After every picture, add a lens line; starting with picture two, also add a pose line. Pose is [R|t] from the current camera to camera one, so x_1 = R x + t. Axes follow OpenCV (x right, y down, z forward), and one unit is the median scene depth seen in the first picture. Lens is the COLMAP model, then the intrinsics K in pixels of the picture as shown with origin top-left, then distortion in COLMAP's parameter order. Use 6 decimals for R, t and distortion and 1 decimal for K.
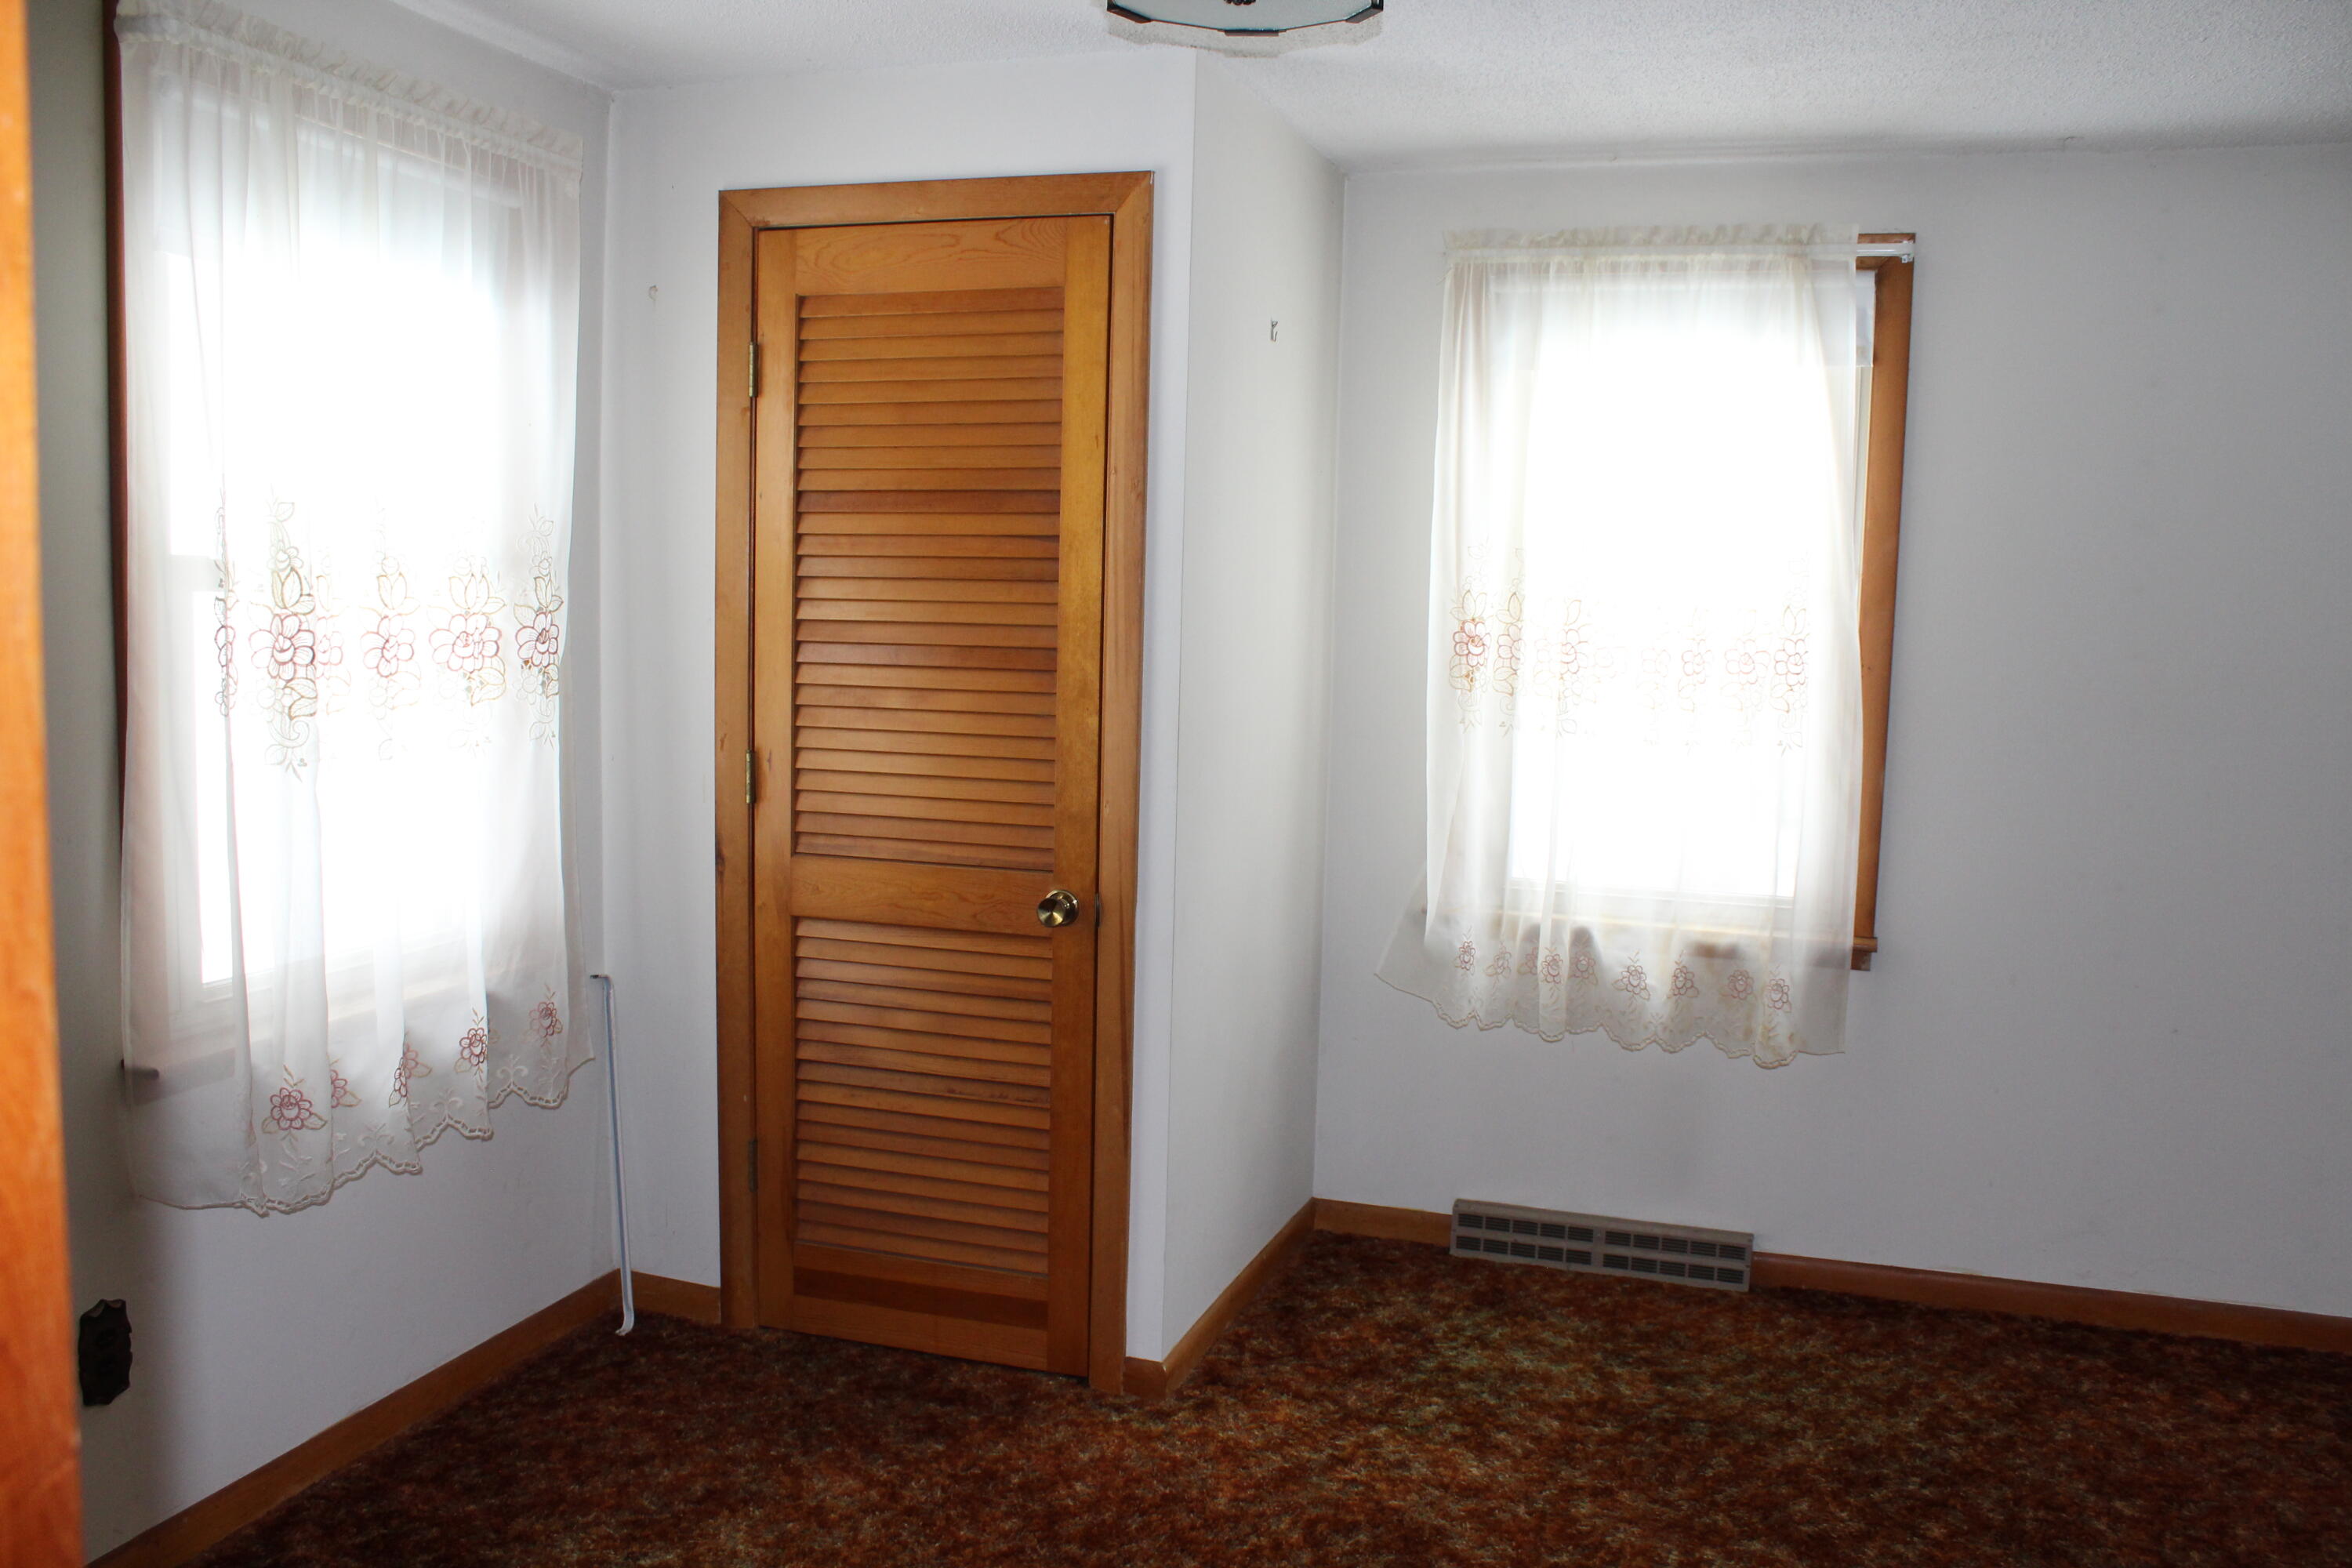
lens RADIAL K [[1966.3, 0, 1176.0], [0, 1966.3, 784.0], [0, 0, 1]] dist [-0.155525, 0.131558]
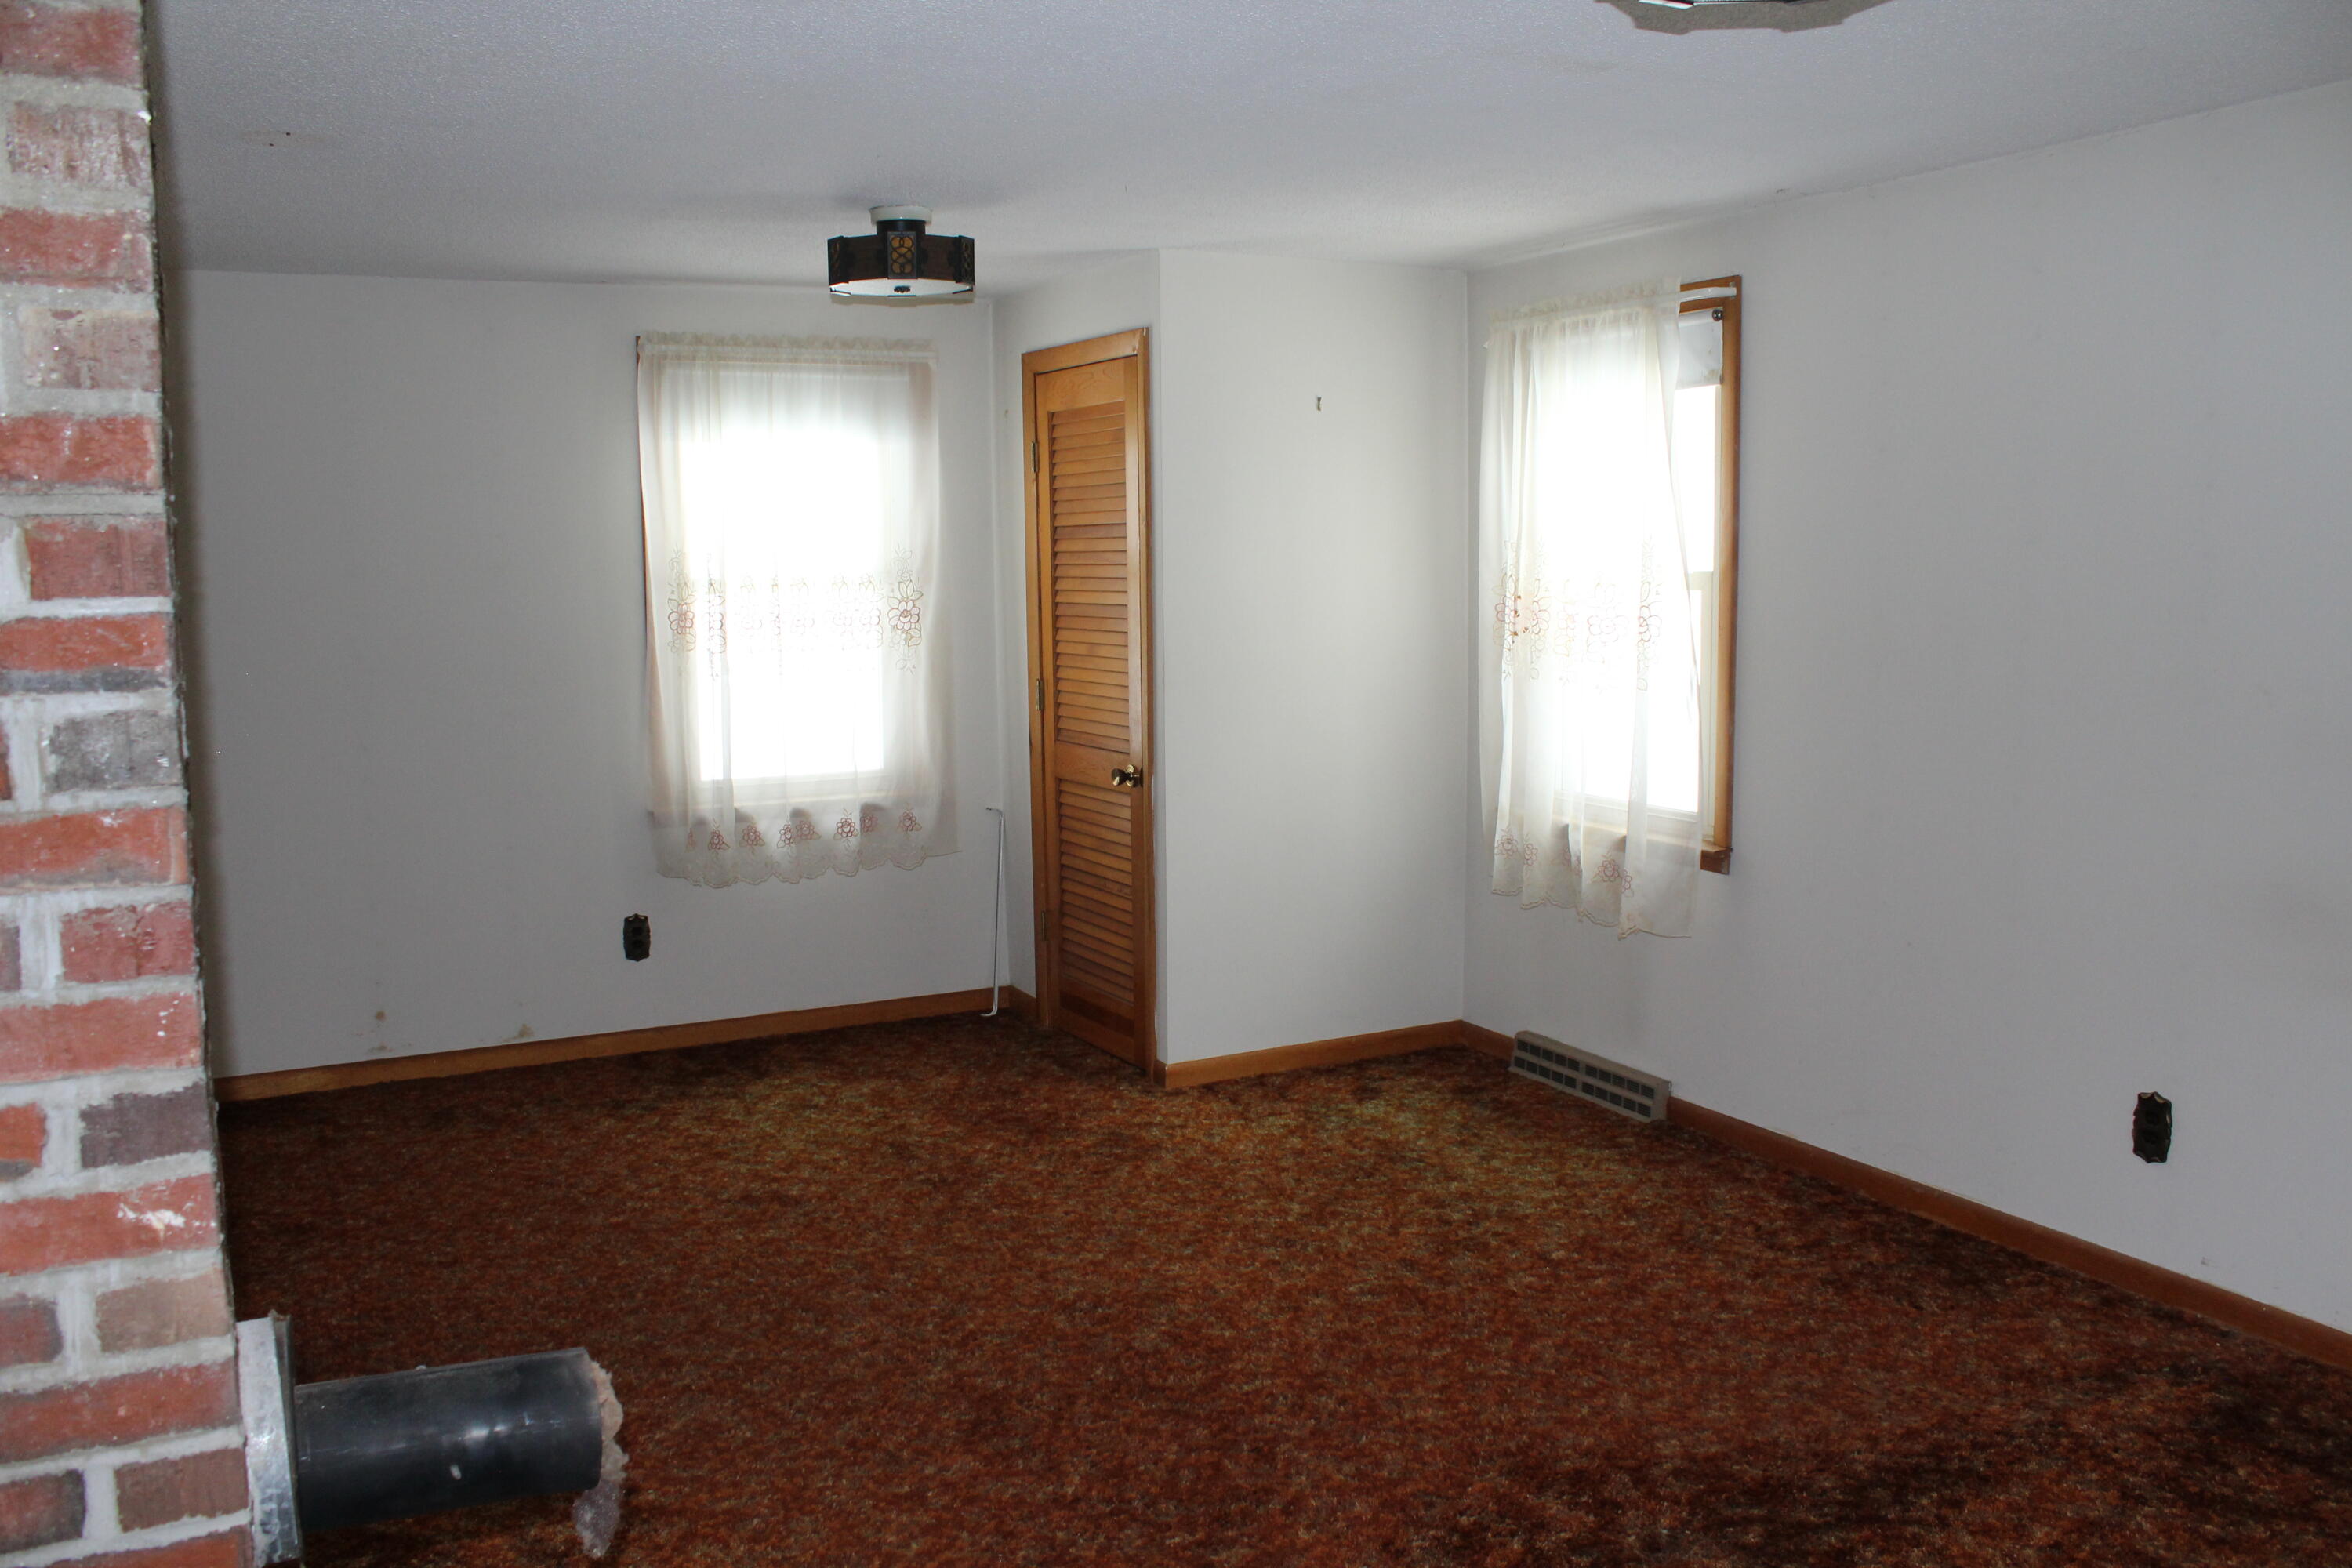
lens RADIAL K [[1966.3, 0, 1176.0], [0, 1966.3, 784.0], [0, 0, 1]] dist [-0.155525, 0.131558]
pose [[0.716586, 0.049011, -0.695774, 1.021356], [-0.042931, 0.998736, 0.026136, 0.023065], [0.696176, 0.011141, 0.717785, -0.142465]]
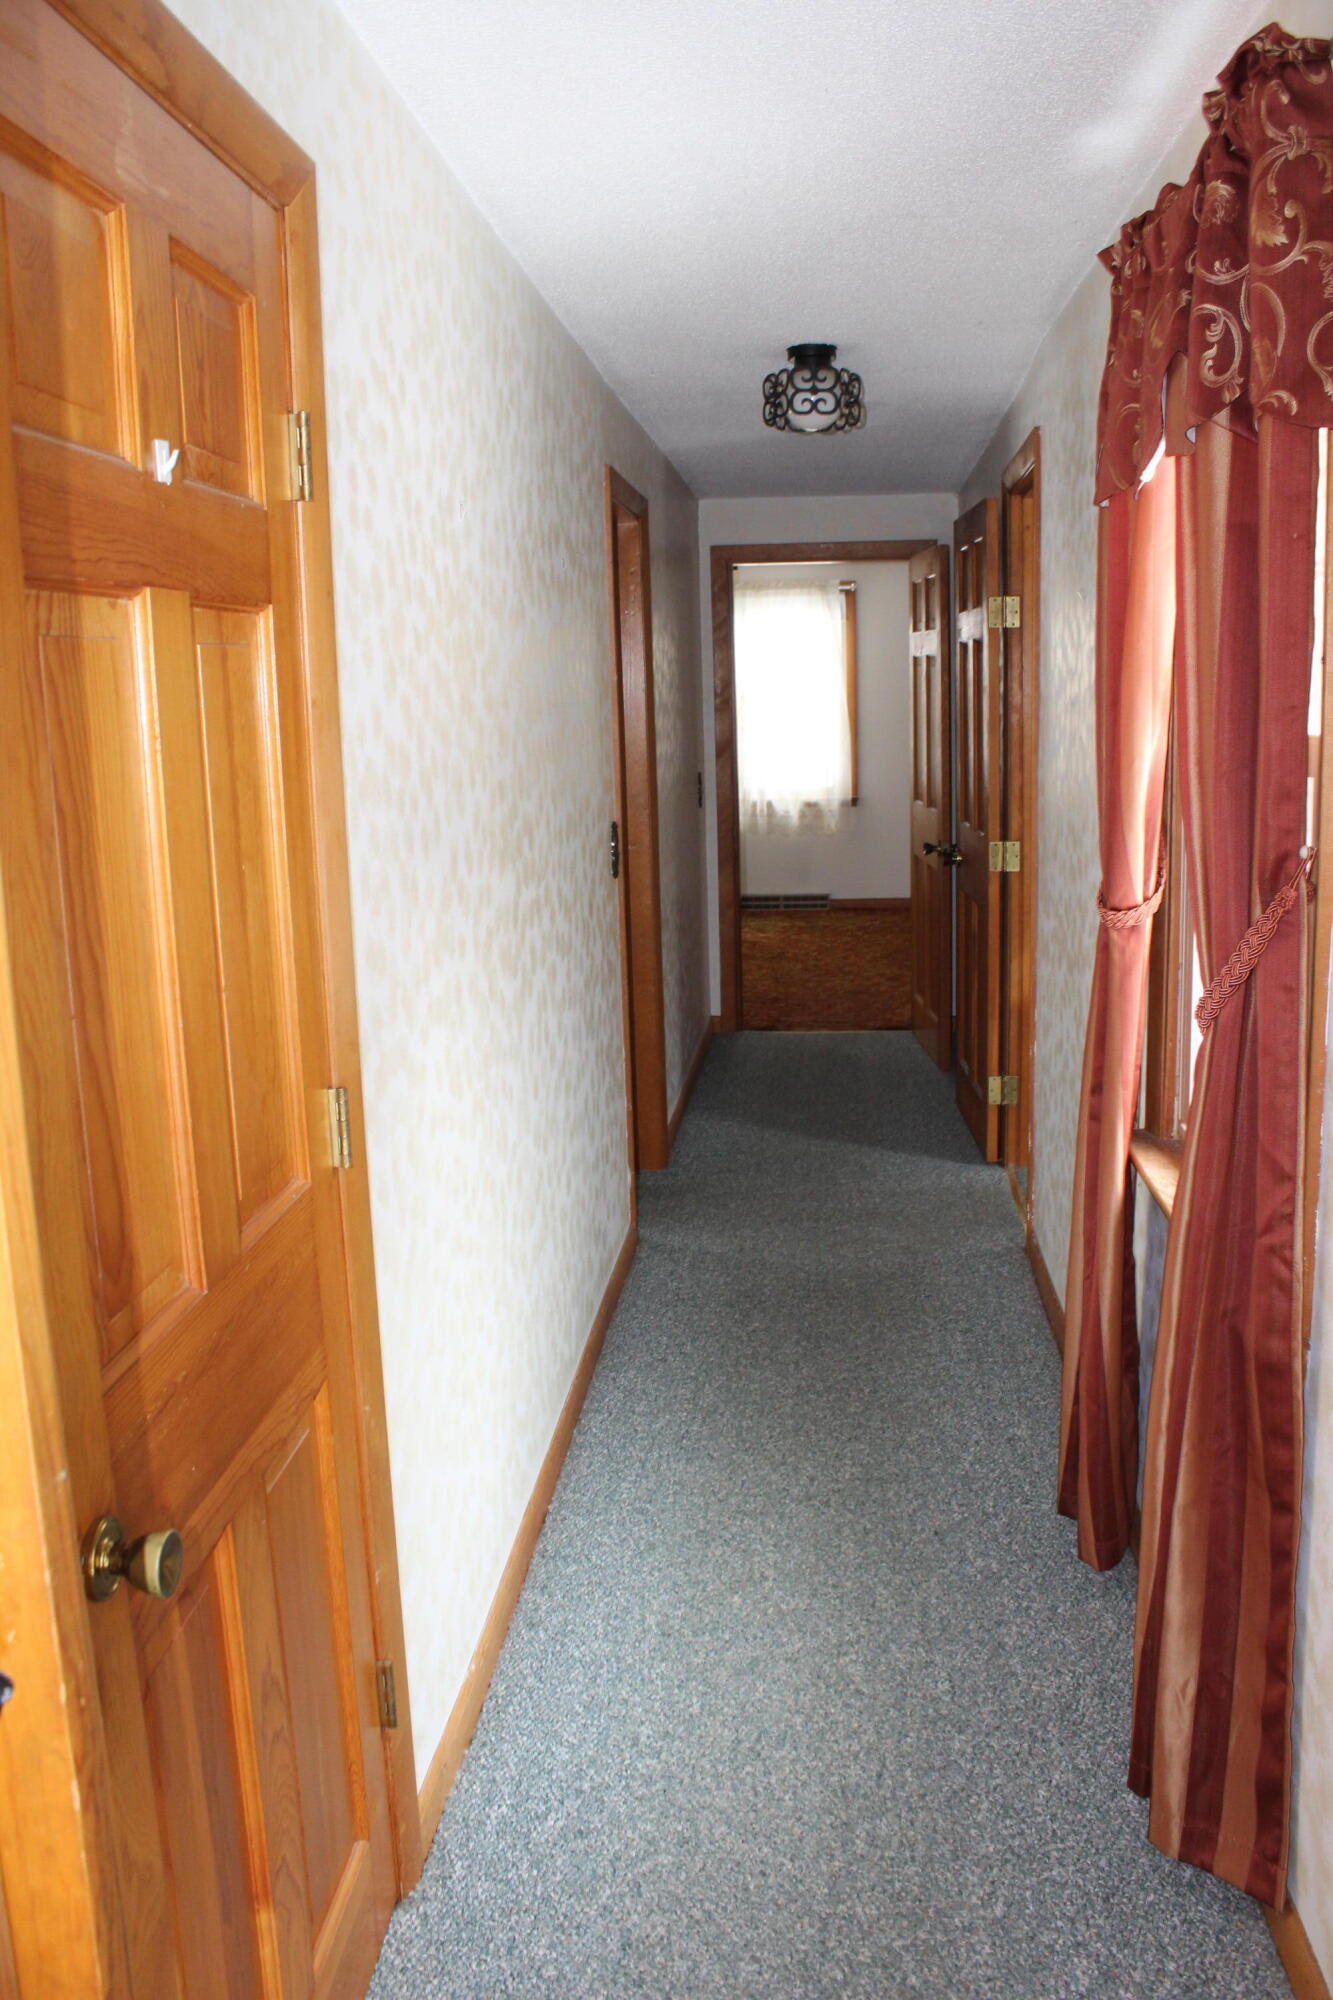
lens RADIAL K [[1672.0, 0, 666.5], [0, 1672.0, 1000.0], [0, 0, 1]] dist [-0.155525, 0.131558]
pose [[0.971881, -0.090347, 0.217449, -0.633597], [0.073960, 0.993853, 0.082373, 0.175011], [-0.223554, -0.063974, 0.972590, -1.794310]]
